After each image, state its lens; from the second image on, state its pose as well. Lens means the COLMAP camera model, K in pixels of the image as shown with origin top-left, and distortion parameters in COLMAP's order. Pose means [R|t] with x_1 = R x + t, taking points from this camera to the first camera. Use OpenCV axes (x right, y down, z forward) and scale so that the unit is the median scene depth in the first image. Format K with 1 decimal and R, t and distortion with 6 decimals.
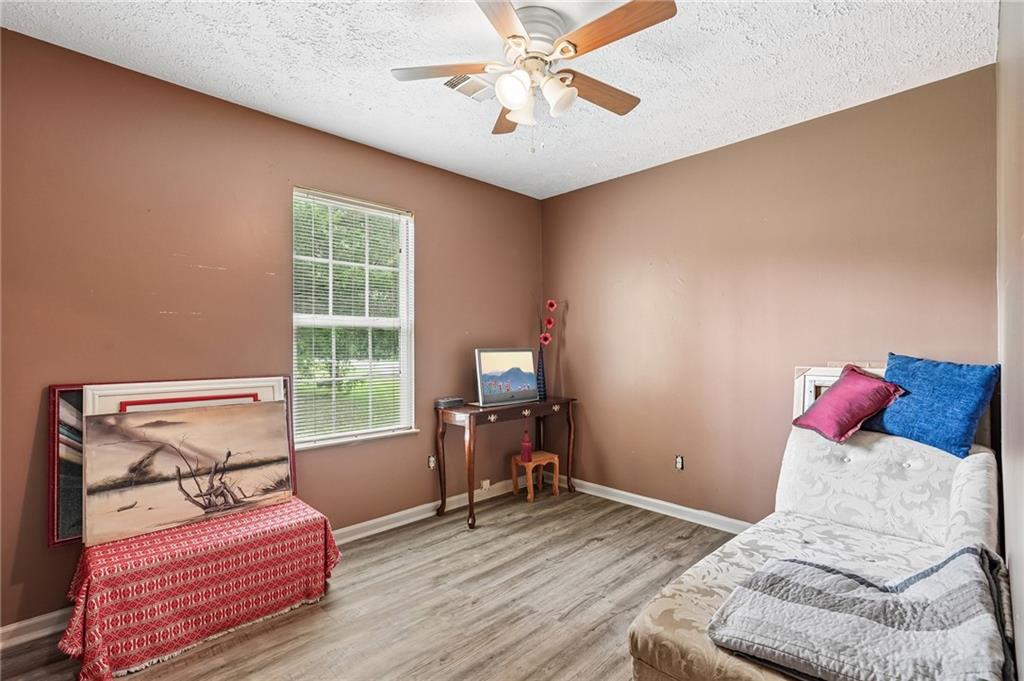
lens RADIAL K [[466.6, 0, 515.7], [0, 466.6, 346.5], [0, 0, 1]] dist [-0.010793, 0.007775]
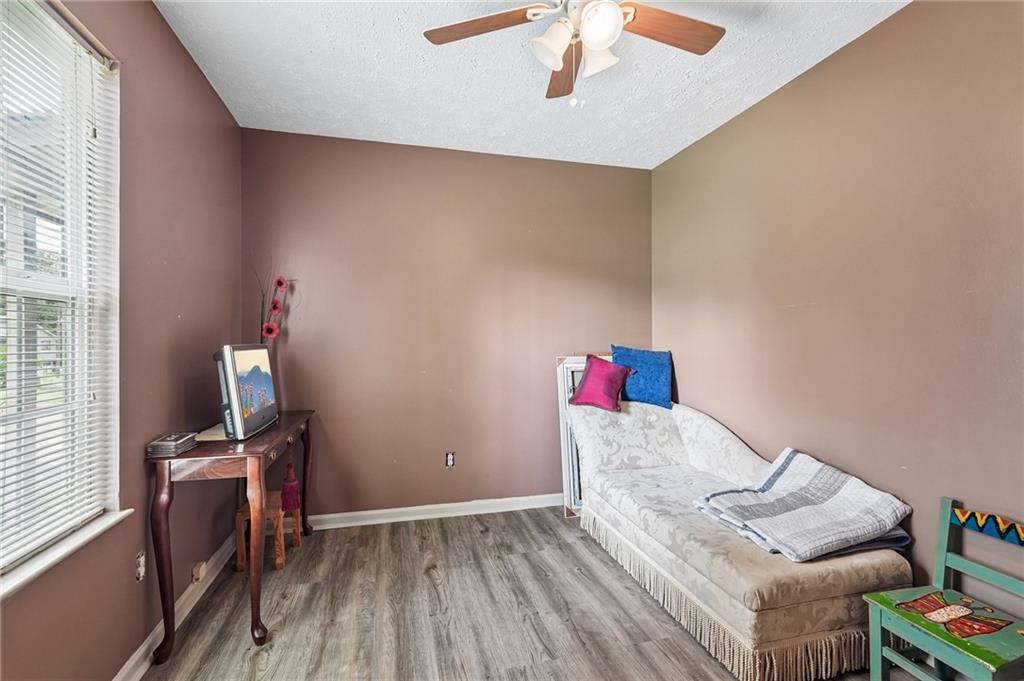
lens RADIAL K [[466.6, 0, 515.1], [0, 466.6, 339.2], [0, 0, 1]] dist [-0.010793, 0.007775]
pose [[0.494268, 0.002605, 0.869306, -0.507902], [0.001920, 0.999990, -0.004088, 0.001276], [-0.869308, 0.003689, 0.494258, 0.467133]]
